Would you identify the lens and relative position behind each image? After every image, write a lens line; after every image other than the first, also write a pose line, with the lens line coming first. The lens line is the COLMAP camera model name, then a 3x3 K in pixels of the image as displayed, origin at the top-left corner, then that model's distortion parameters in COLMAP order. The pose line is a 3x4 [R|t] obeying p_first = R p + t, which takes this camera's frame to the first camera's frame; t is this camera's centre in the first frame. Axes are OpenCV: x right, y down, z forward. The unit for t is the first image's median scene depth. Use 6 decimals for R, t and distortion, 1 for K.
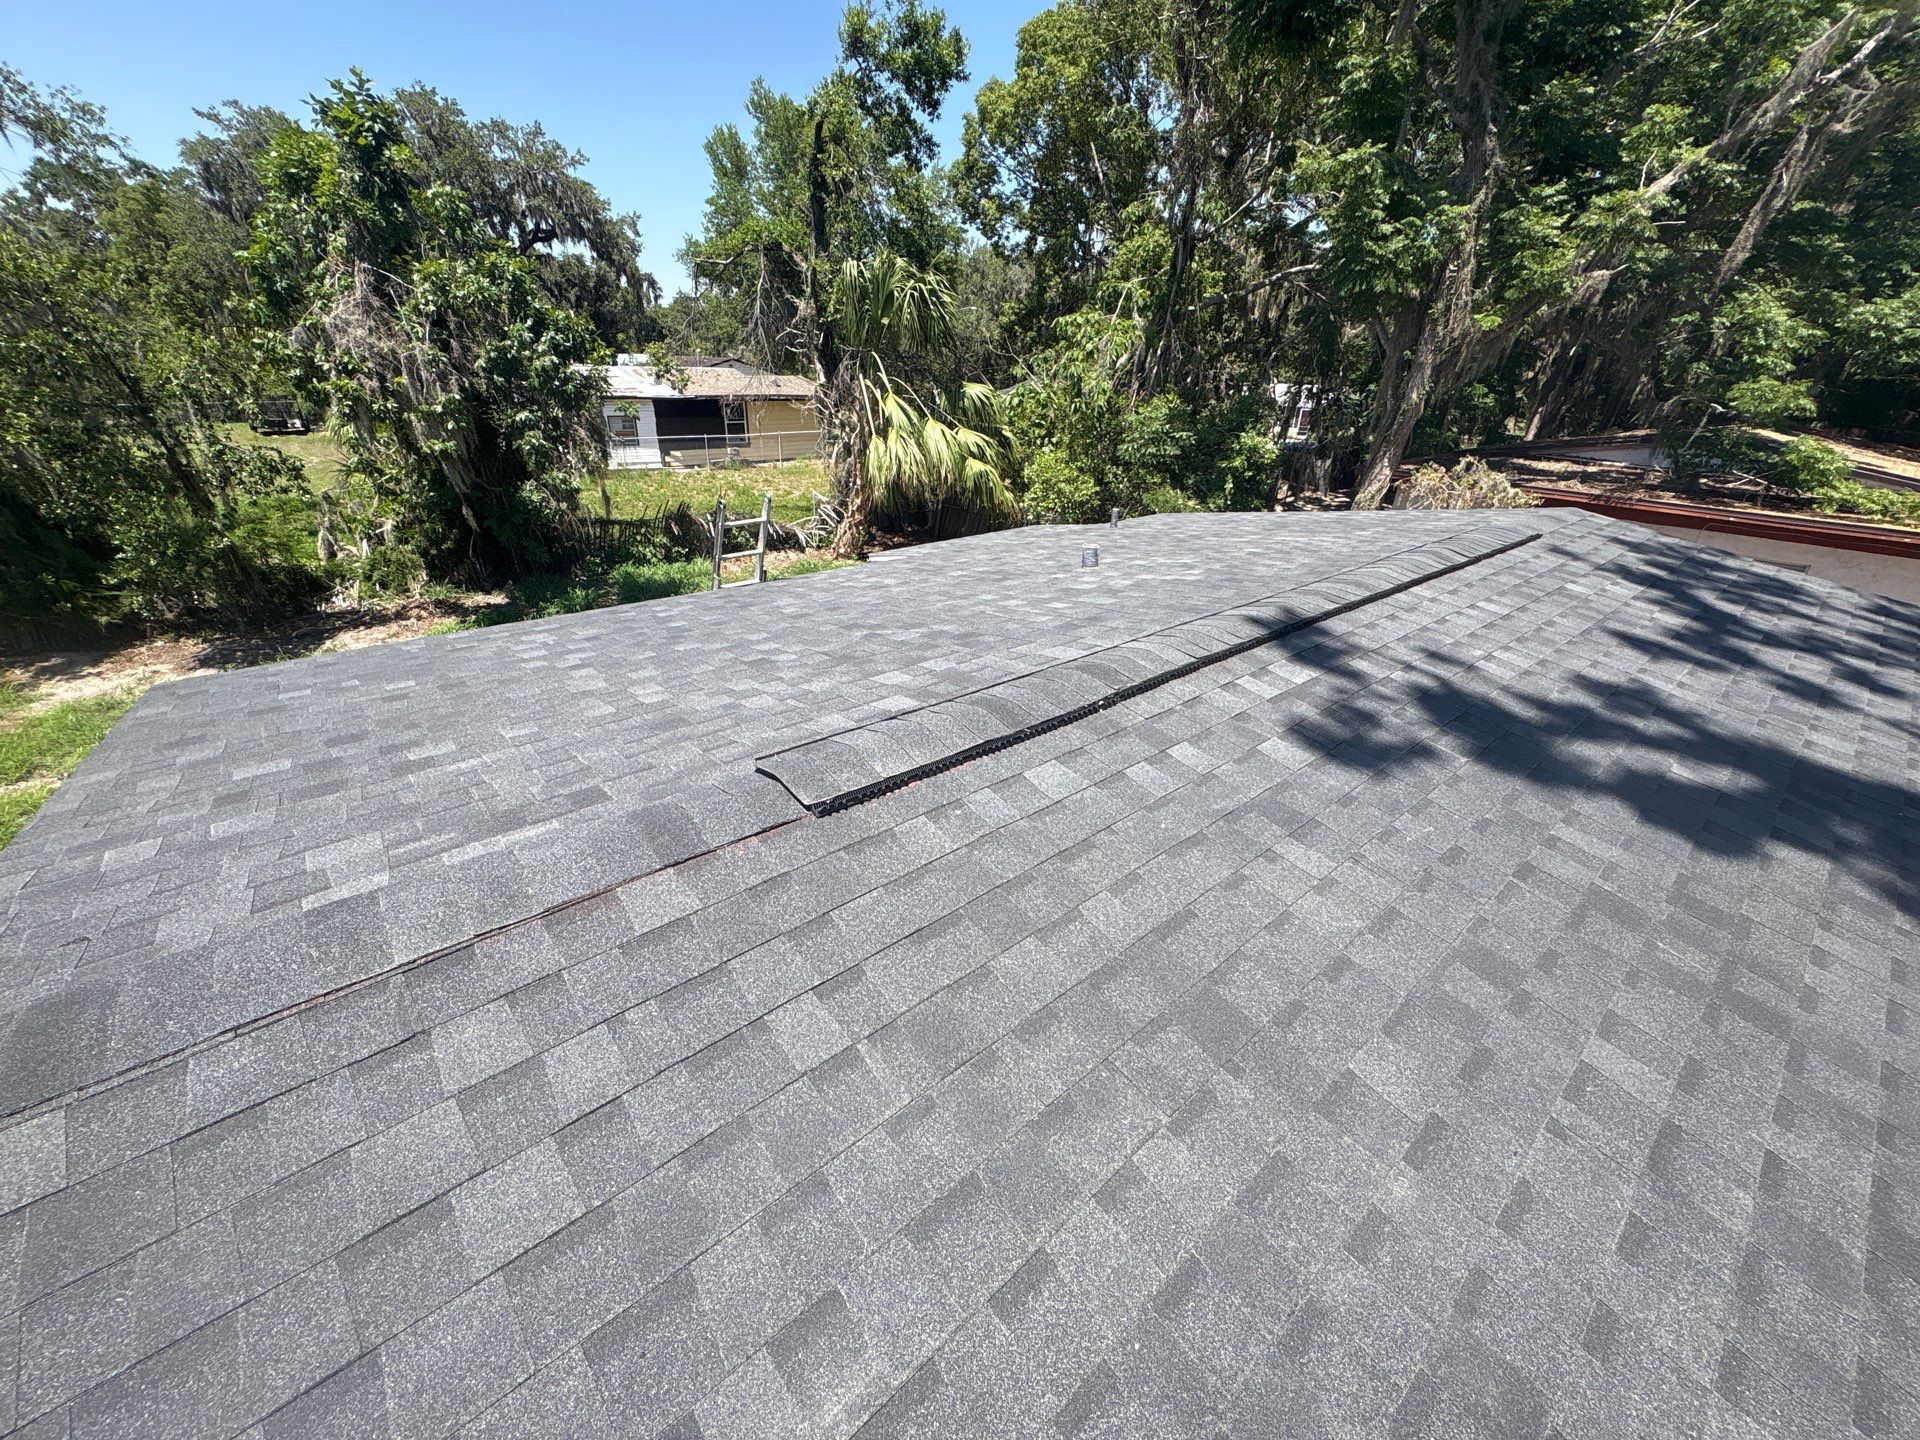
lens RADIAL K [[764.6, 0, 960.1], [0, 764.6, 717.9], [0, 0, 1]] dist [-0.000156, 0.000060]
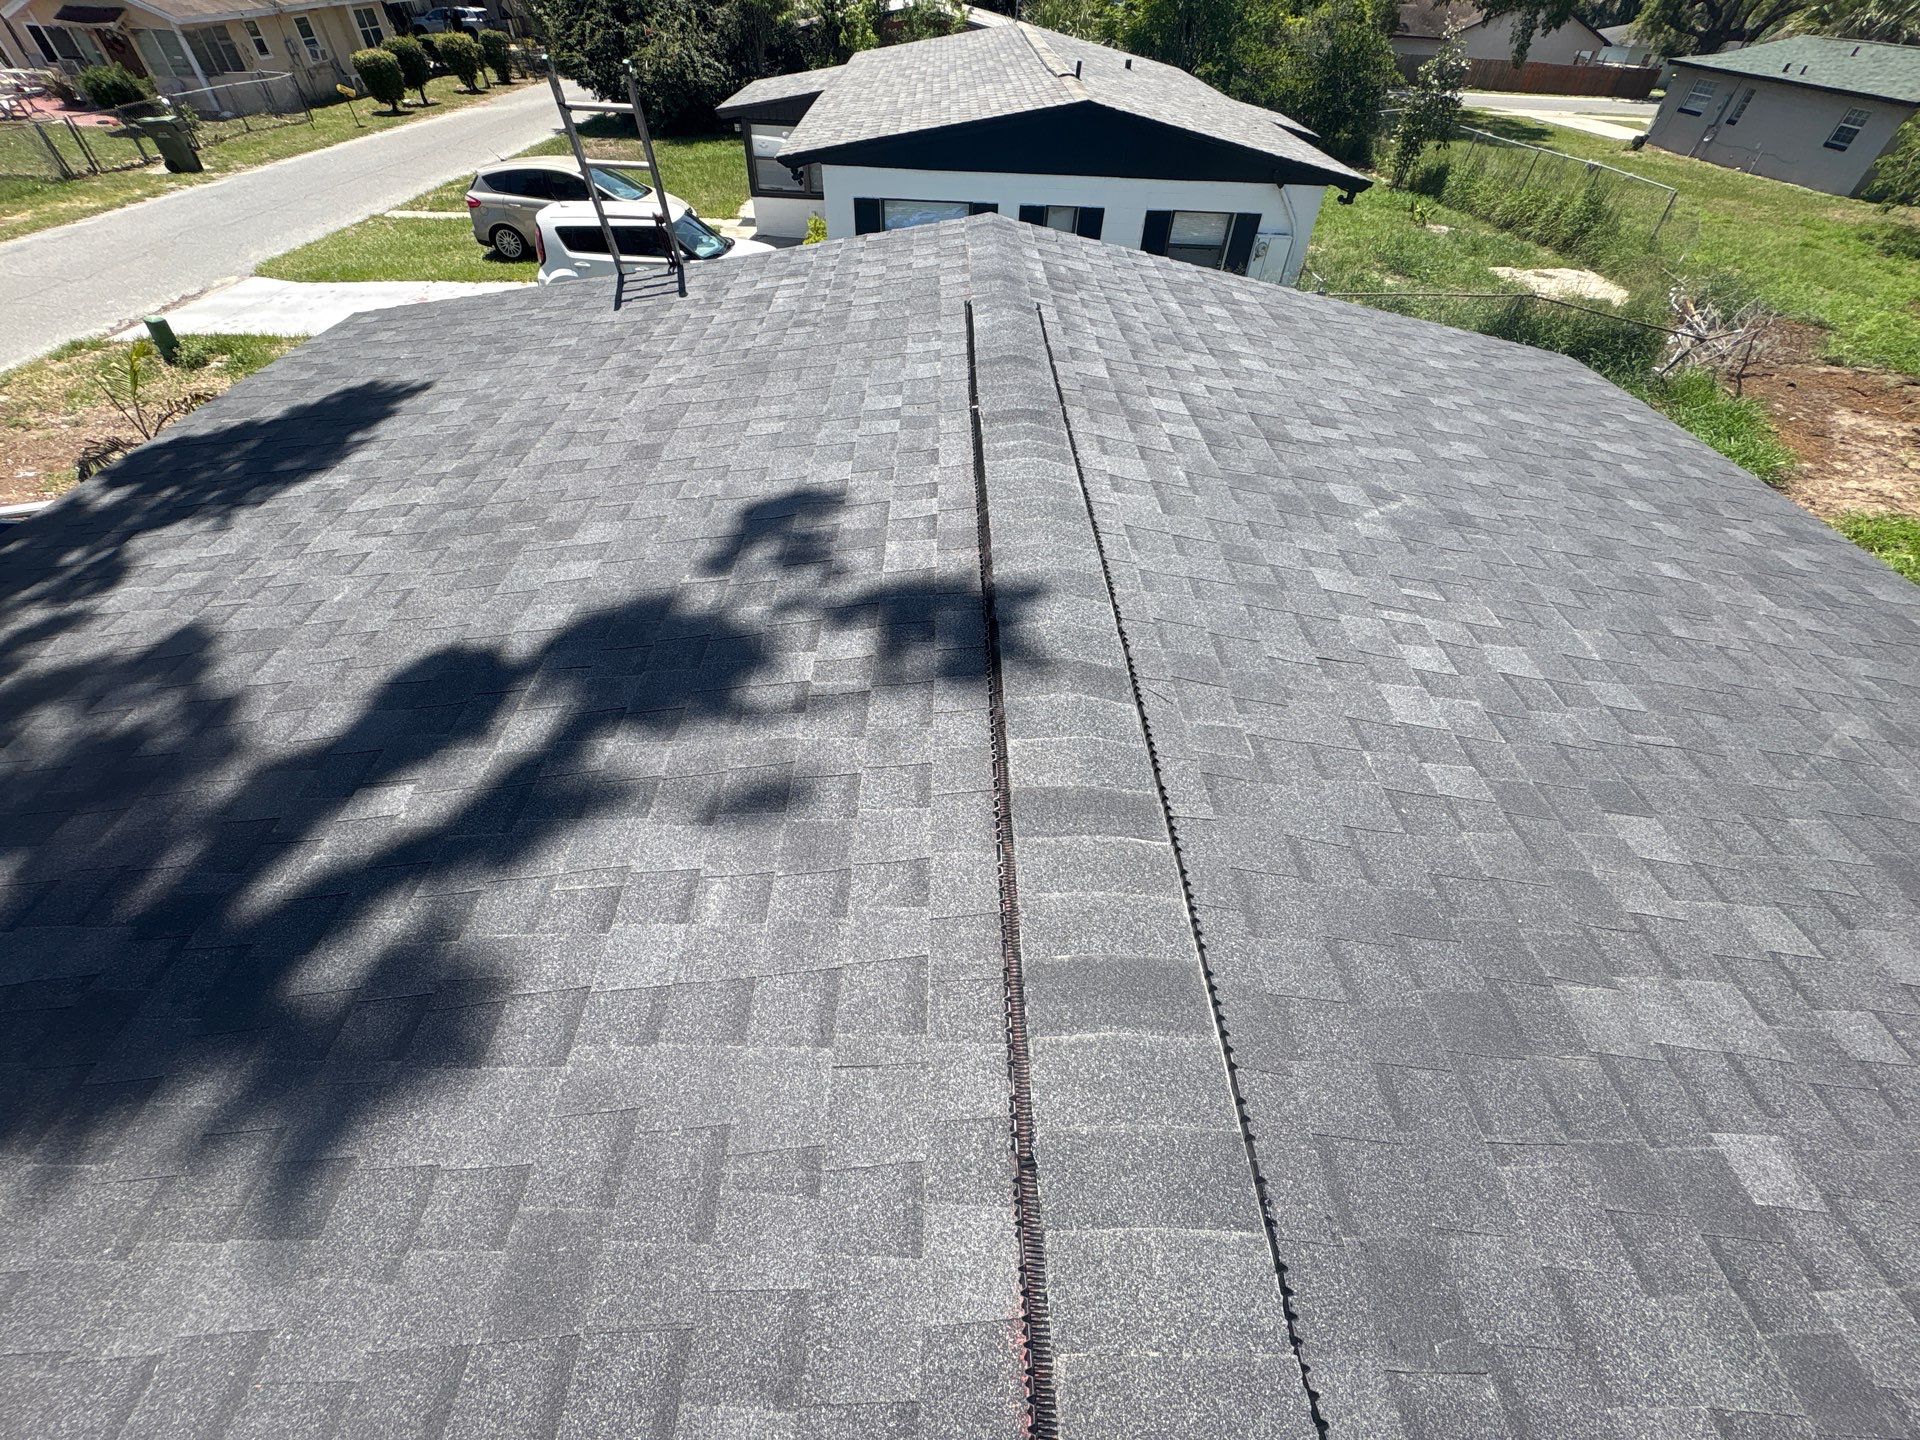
lens RADIAL K [[771.5, 0, 957.4], [0, 771.5, 717.9], [0, 0, 1]] dist [-0.001793, 0.000925]
pose [[-0.641389, 0.509854, -0.573297, 0.194982], [-0.374759, 0.443830, 0.813984, -0.130486], [0.669459, 0.736929, -0.093595, 0.263310]]
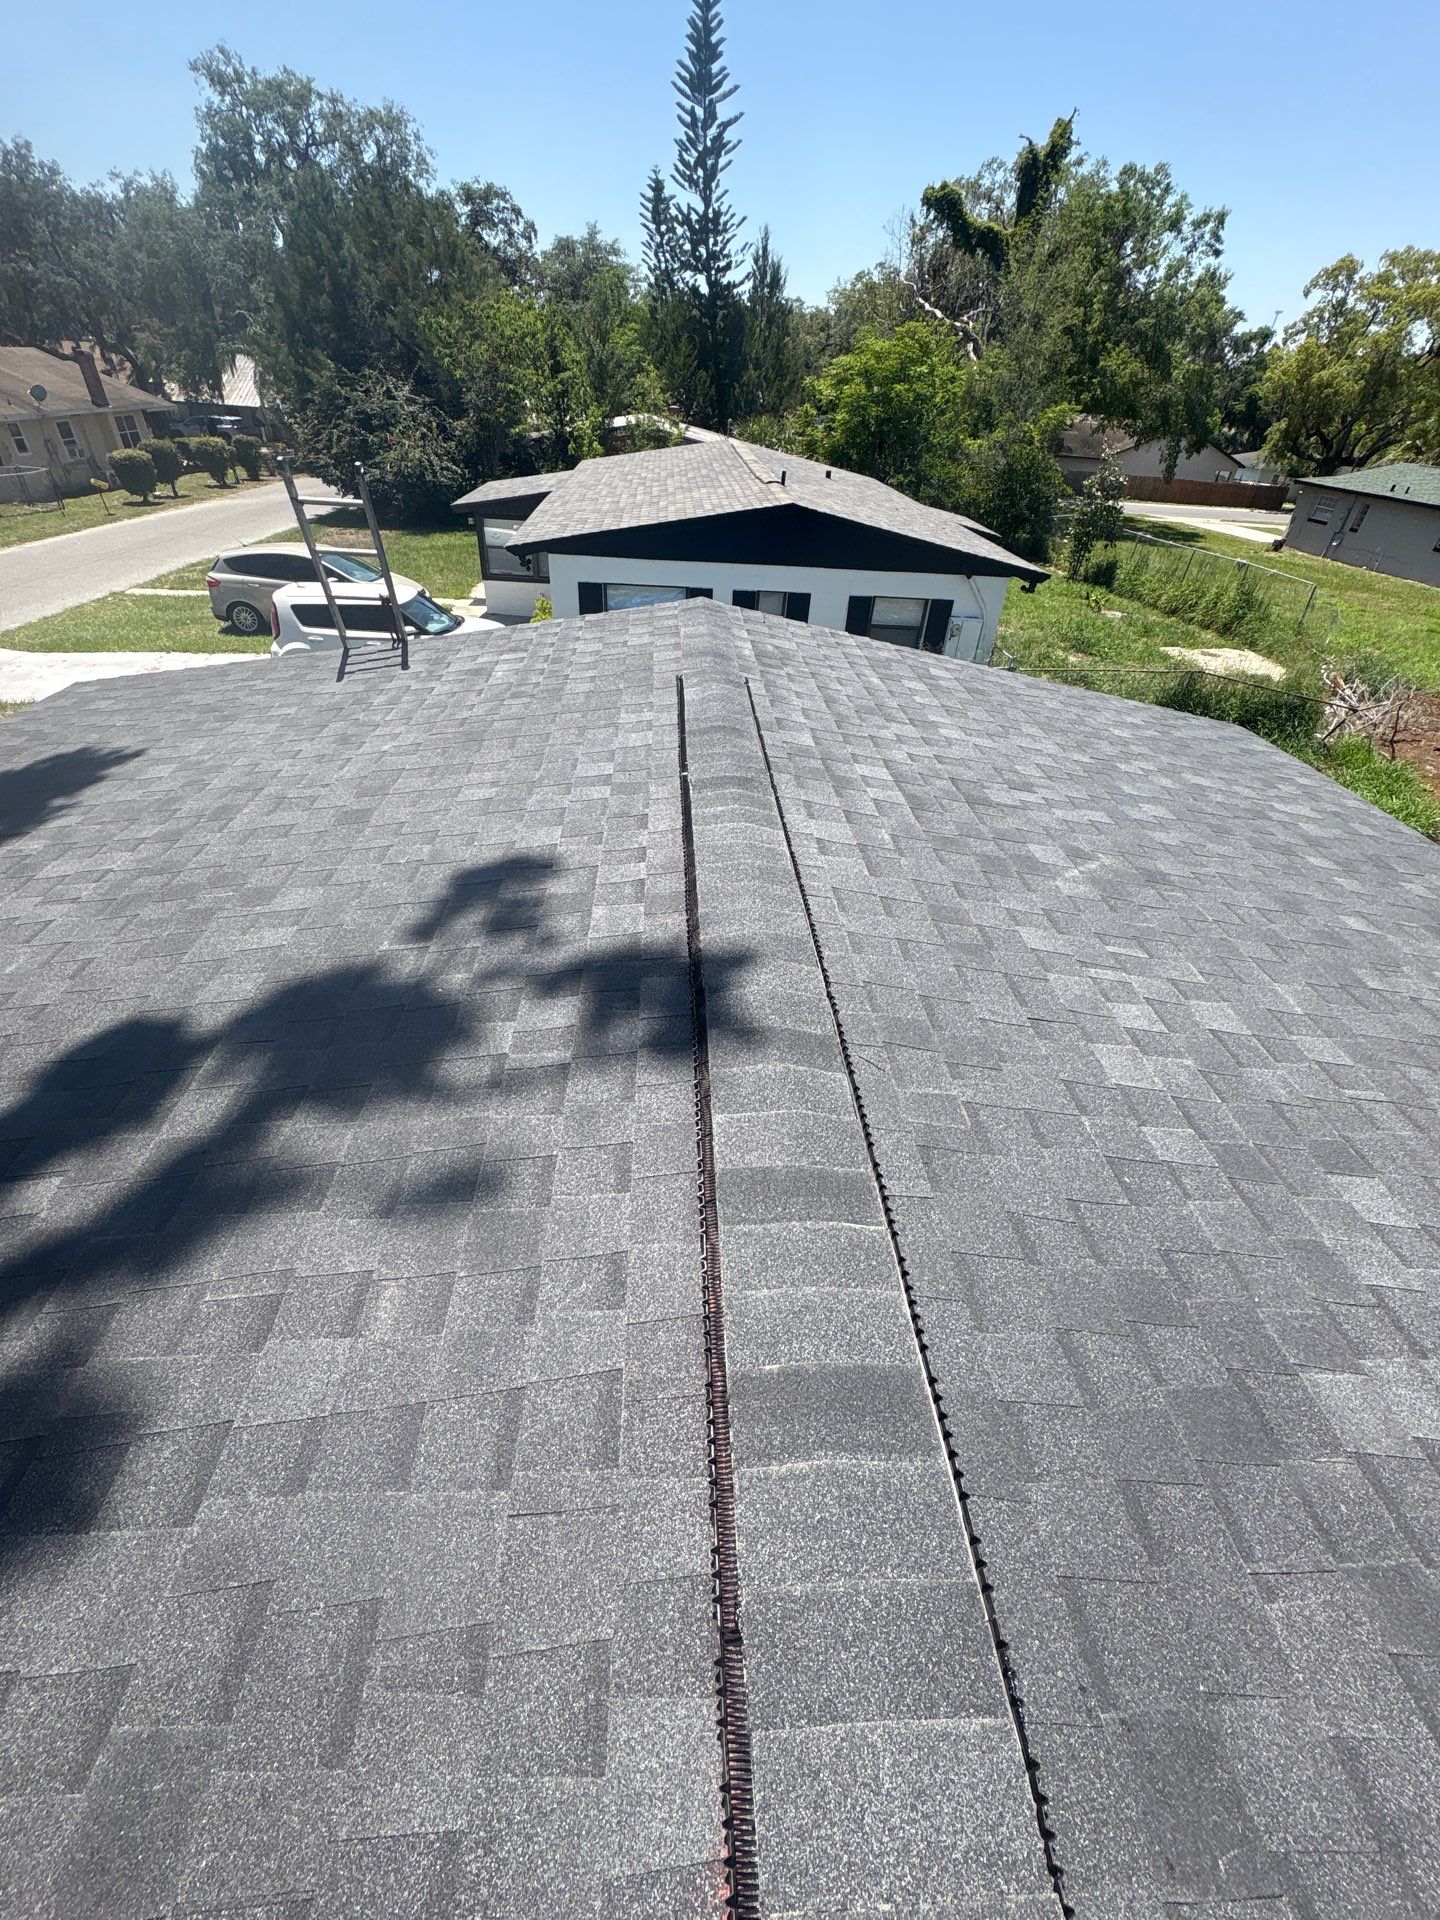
lens RADIAL K [[764.6, 0, 720.0], [0, 764.6, 960.0], [0, 0, 1]] dist [-0.000156, 0.000060]
pose [[-0.606044, 0.434977, -0.665962, 0.187403], [-0.402724, 0.554205, 0.728471, -0.129514], [0.685948, 0.709685, -0.160697, 0.262394]]
